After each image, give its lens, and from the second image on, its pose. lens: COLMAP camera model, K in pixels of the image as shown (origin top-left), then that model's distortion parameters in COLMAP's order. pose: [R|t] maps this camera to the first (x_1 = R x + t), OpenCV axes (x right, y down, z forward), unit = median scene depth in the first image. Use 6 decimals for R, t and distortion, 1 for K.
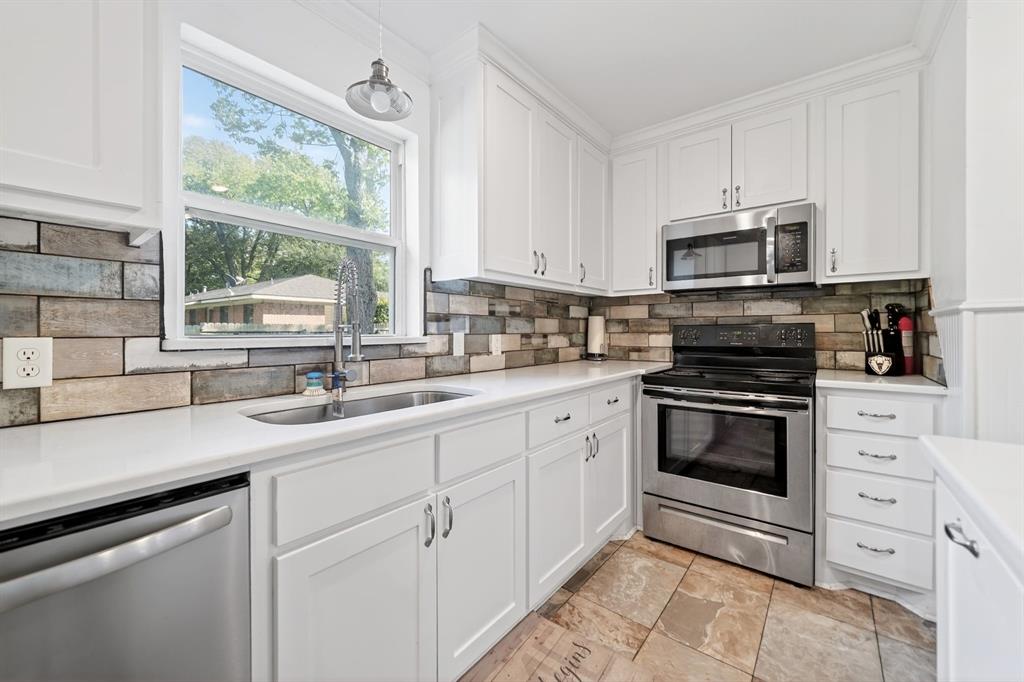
lens RADIAL K [[400.9, 0, 508.4], [0, 400.9, 330.1], [0, 0, 1]] dist [-0.004203, -0.000273]
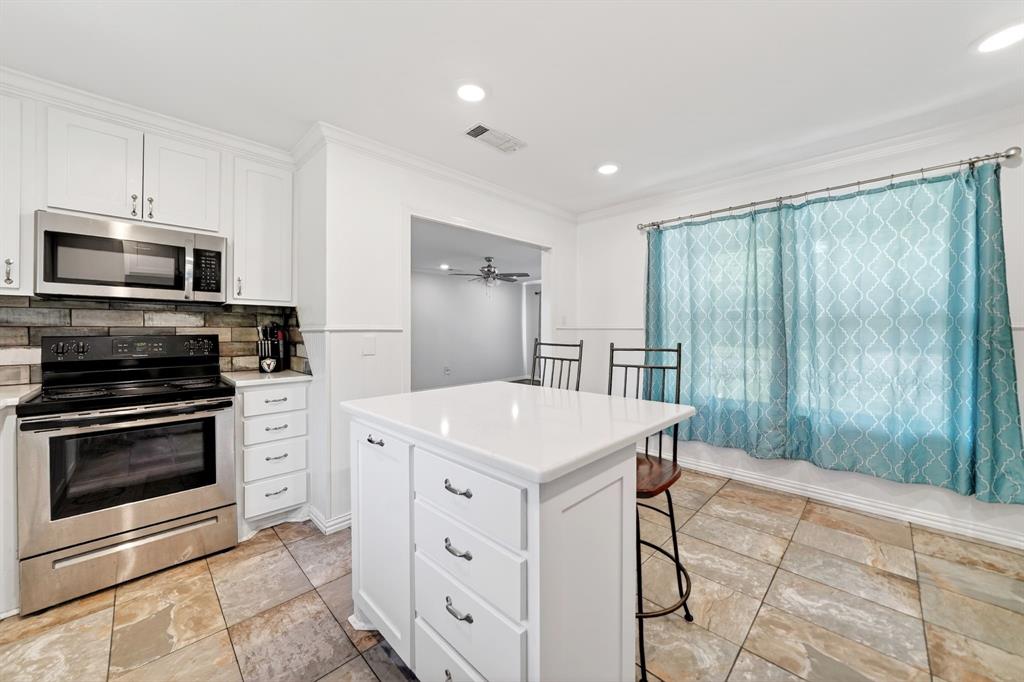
lens RADIAL K [[377.4, 0, 510.2], [0, 377.4, 331.5], [0, 0, 1]] dist [-0.017339, 0.003030]
pose [[0.107708, 0.000254, 0.994183, -0.287764], [-0.001471, 0.999999, -0.000096, -0.031940], [-0.994181, -0.001452, 0.107709, 0.007366]]
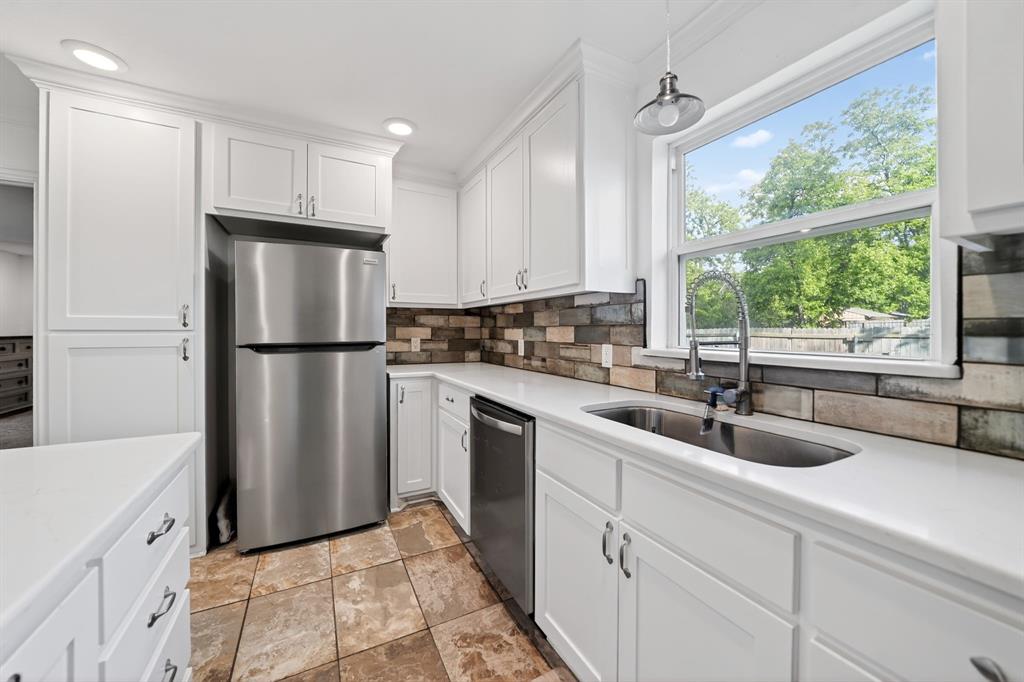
lens RADIAL K [[377.4, 0, 510.2], [0, 377.4, 331.5], [0, 0, 1]] dist [-0.017339, 0.003030]
pose [[-0.401968, 0.004868, -0.915641, 0.427556], [0.002419, 0.999988, 0.004255, -0.029469], [0.915650, -0.000504, -0.401975, 0.638768]]
